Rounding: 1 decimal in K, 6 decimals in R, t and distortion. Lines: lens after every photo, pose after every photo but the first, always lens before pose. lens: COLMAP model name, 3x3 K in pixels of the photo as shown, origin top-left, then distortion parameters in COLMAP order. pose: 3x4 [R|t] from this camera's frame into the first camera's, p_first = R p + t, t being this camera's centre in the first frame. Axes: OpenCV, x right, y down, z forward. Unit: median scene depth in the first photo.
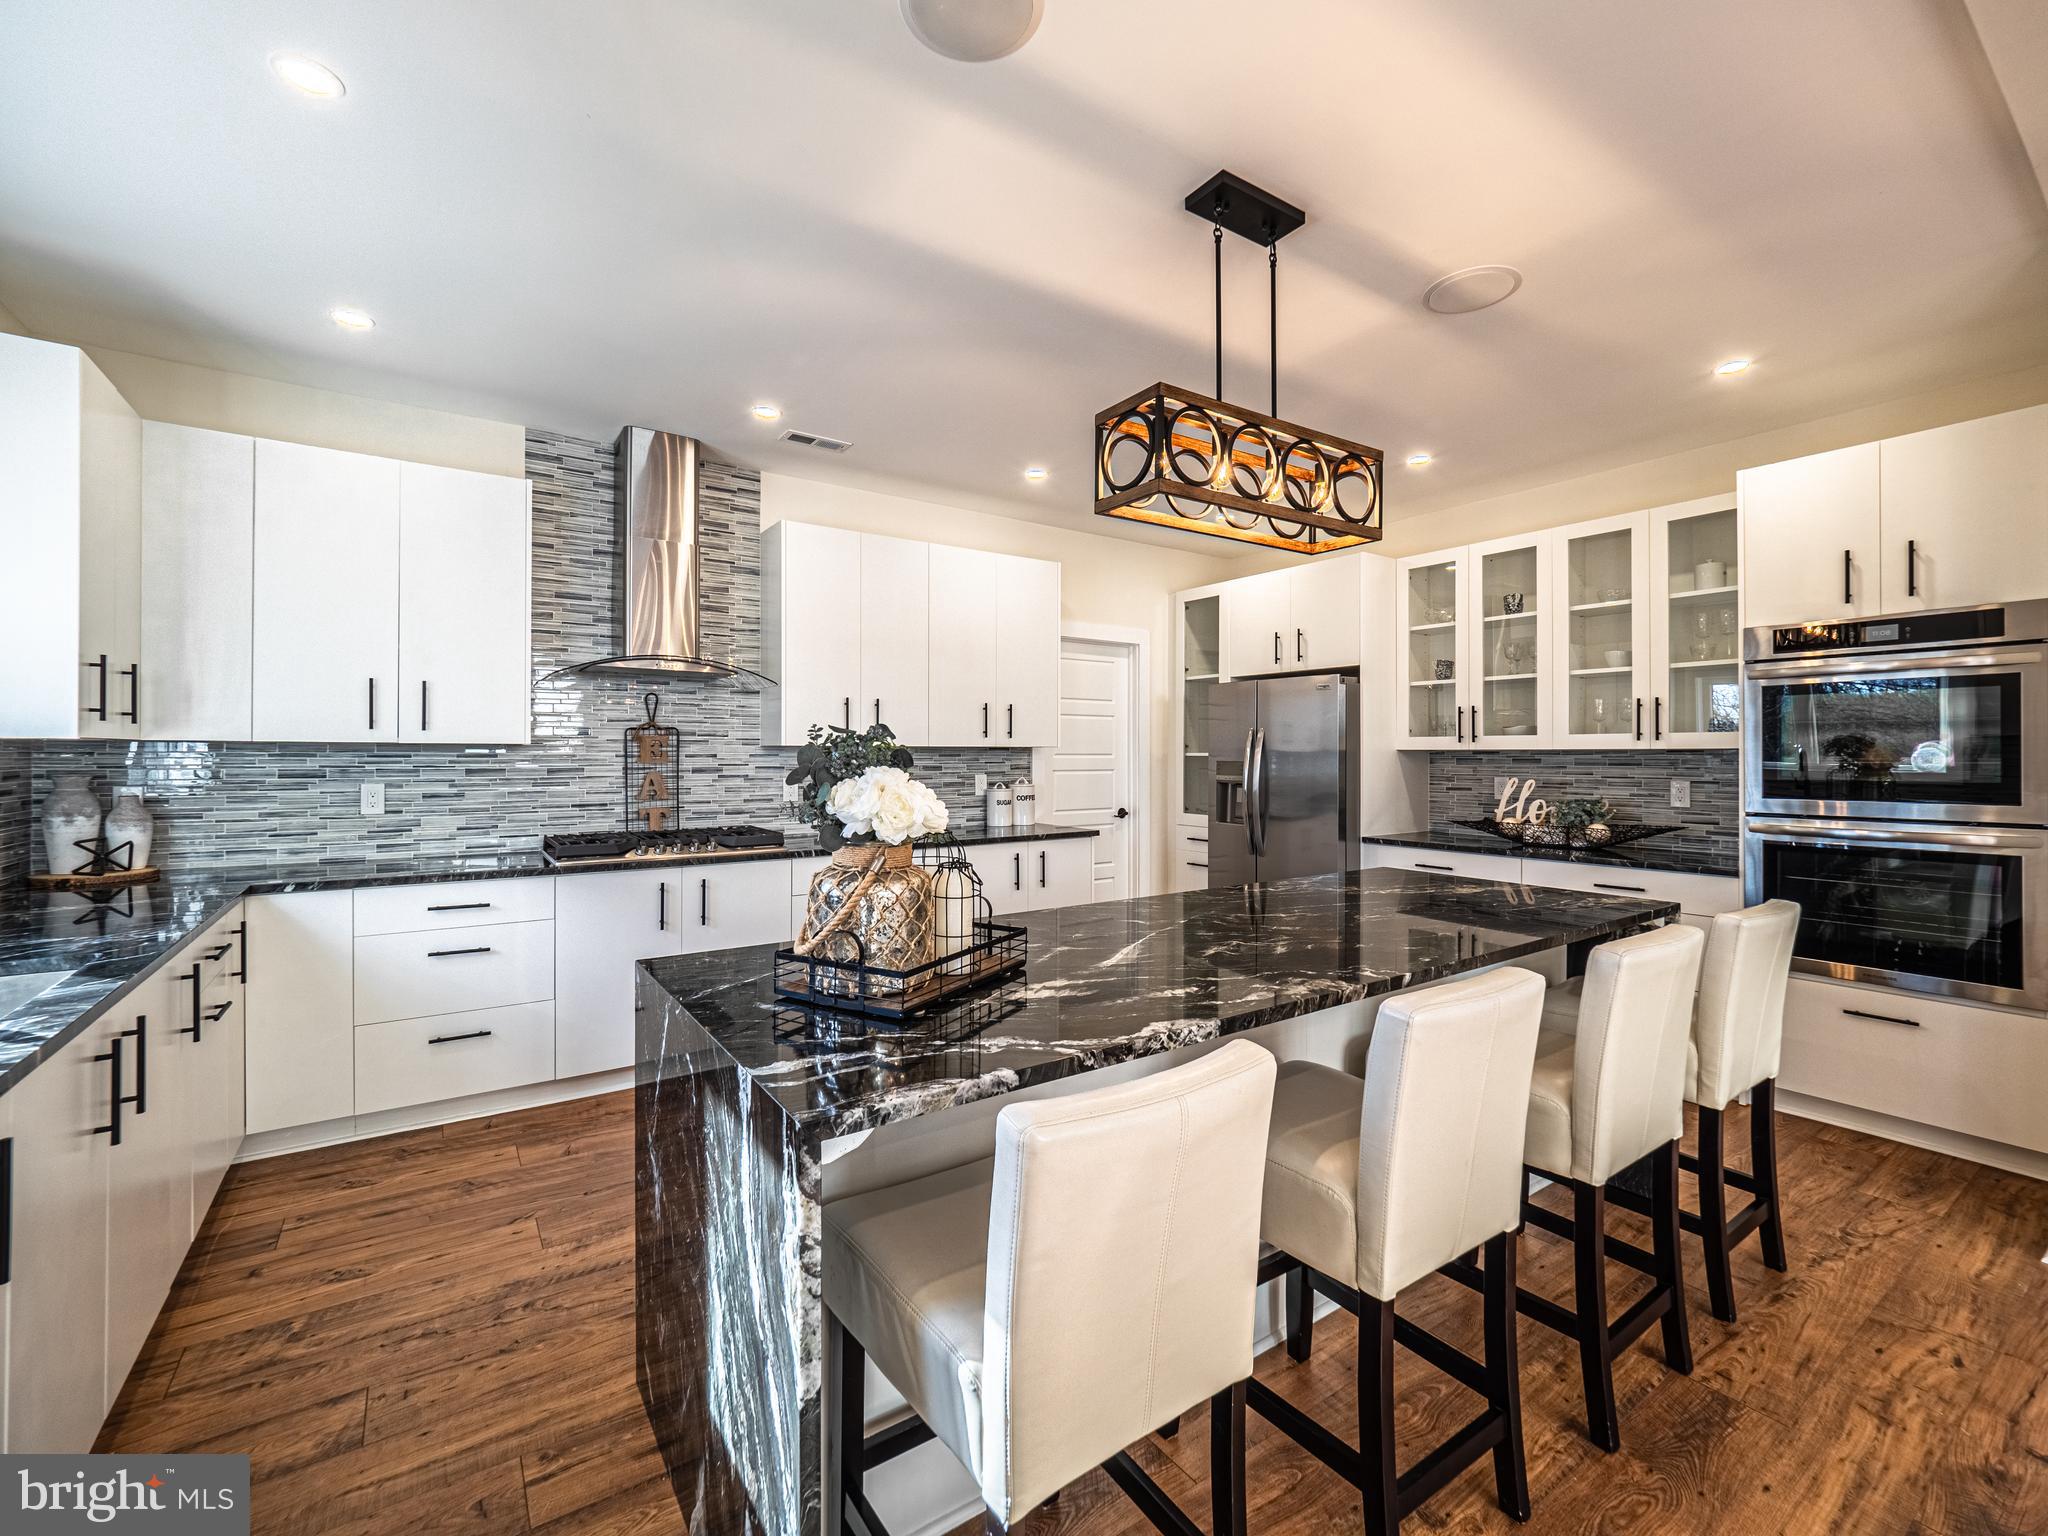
lens RADIAL K [[869.6, 0, 1012.5], [0, 869.6, 736.5], [0, 0, 1]] dist [-0.000541, -0.000452]
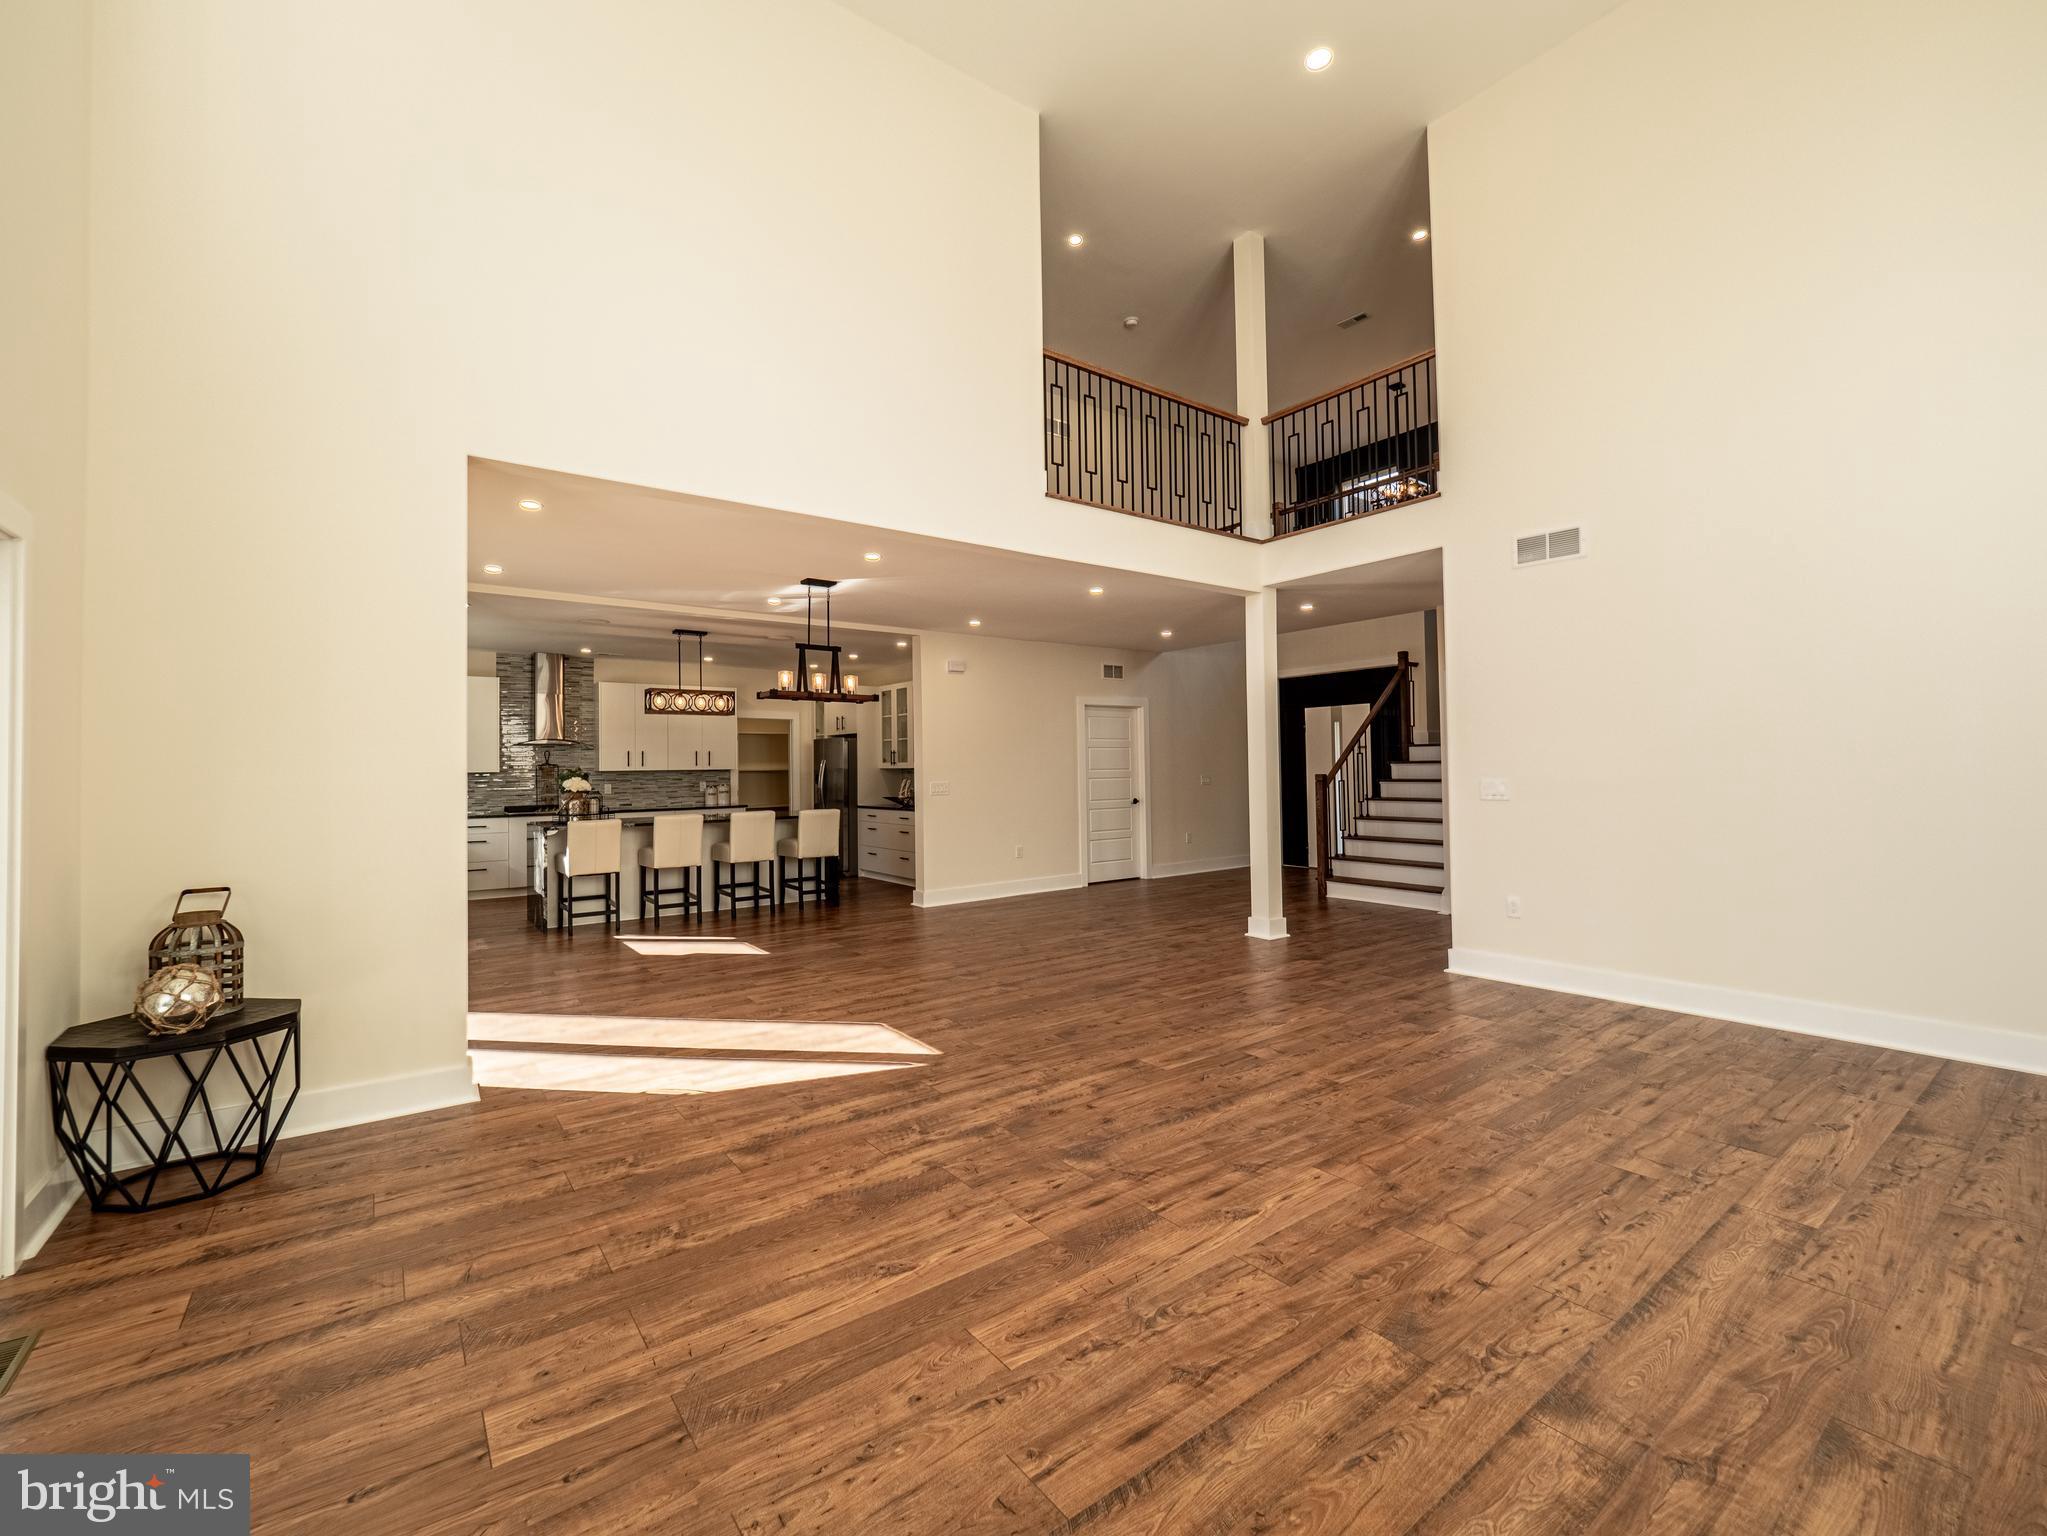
lens RADIAL K [[862.5, 0, 1024.5], [0, 862.5, 749.5], [0, 0, 1]] dist [-0.005122, -0.000719]
pose [[0.998298, -0.011698, 0.057137, 0.883391], [0.011698, 0.999932, 0.000330, -0.041198], [-0.057137, 0.000339, 0.998366, -1.689304]]
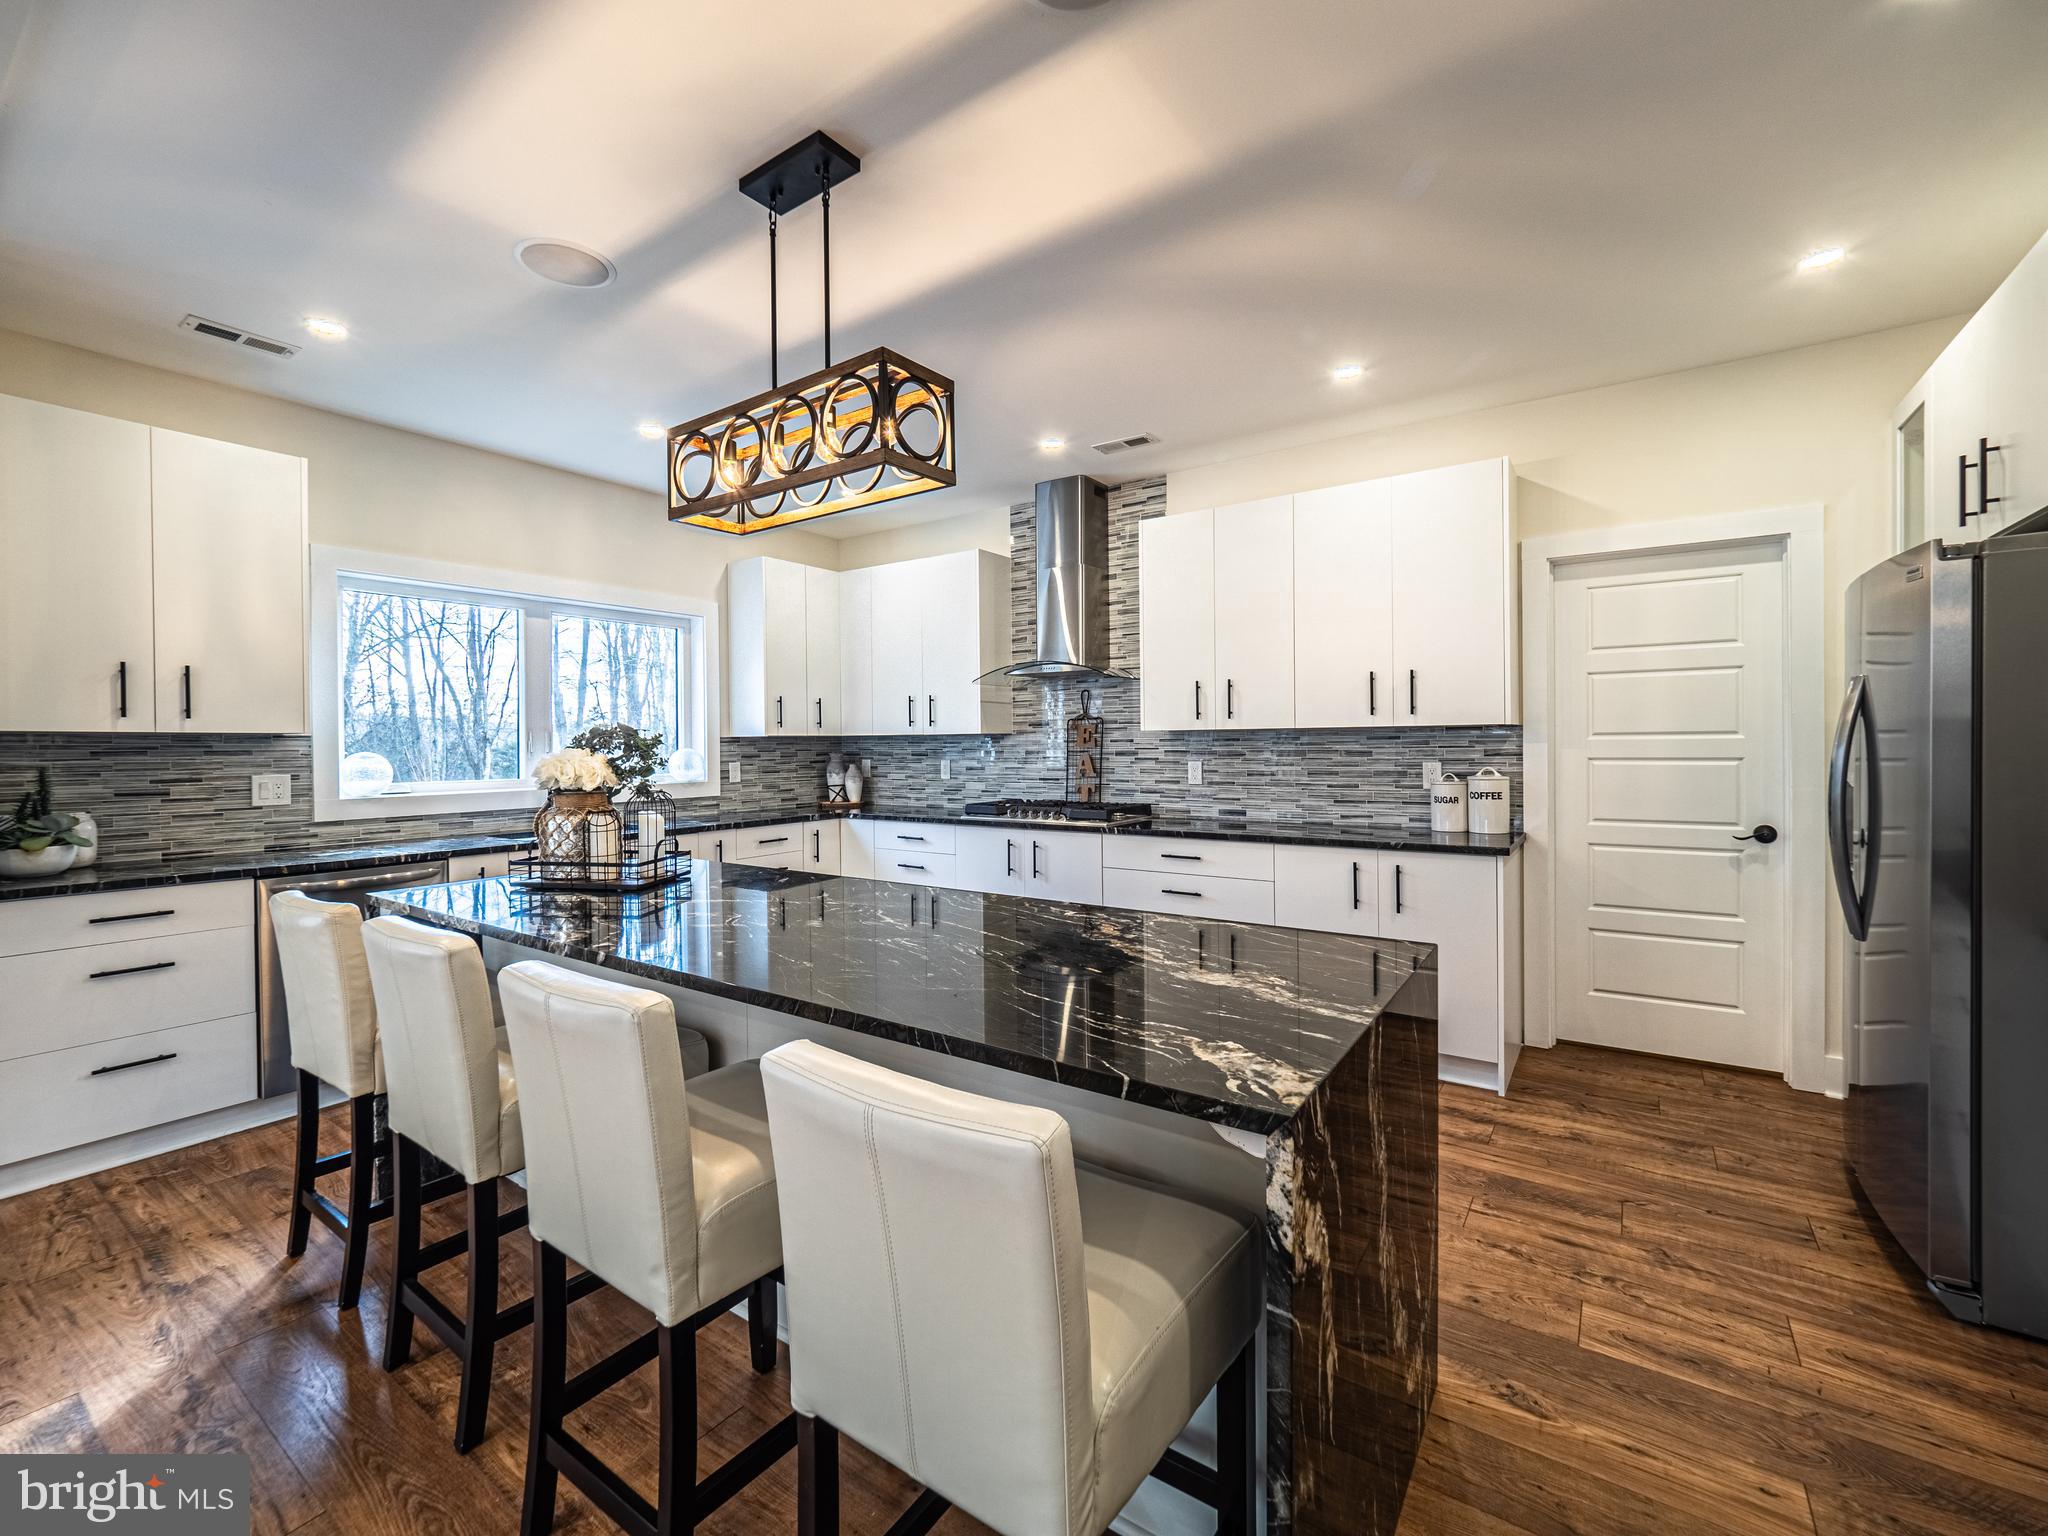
lens RADIAL K [[862.9, 0, 1025.0], [0, 862.9, 749.5], [0, 0, 1]] dist [-0.005122, -0.000719]
pose [[0.362798, 0.004805, -0.931855, 0.724088], [0.029798, 0.999416, 0.016755, 0.011215], [0.931391, -0.033846, 0.362443, 0.503702]]
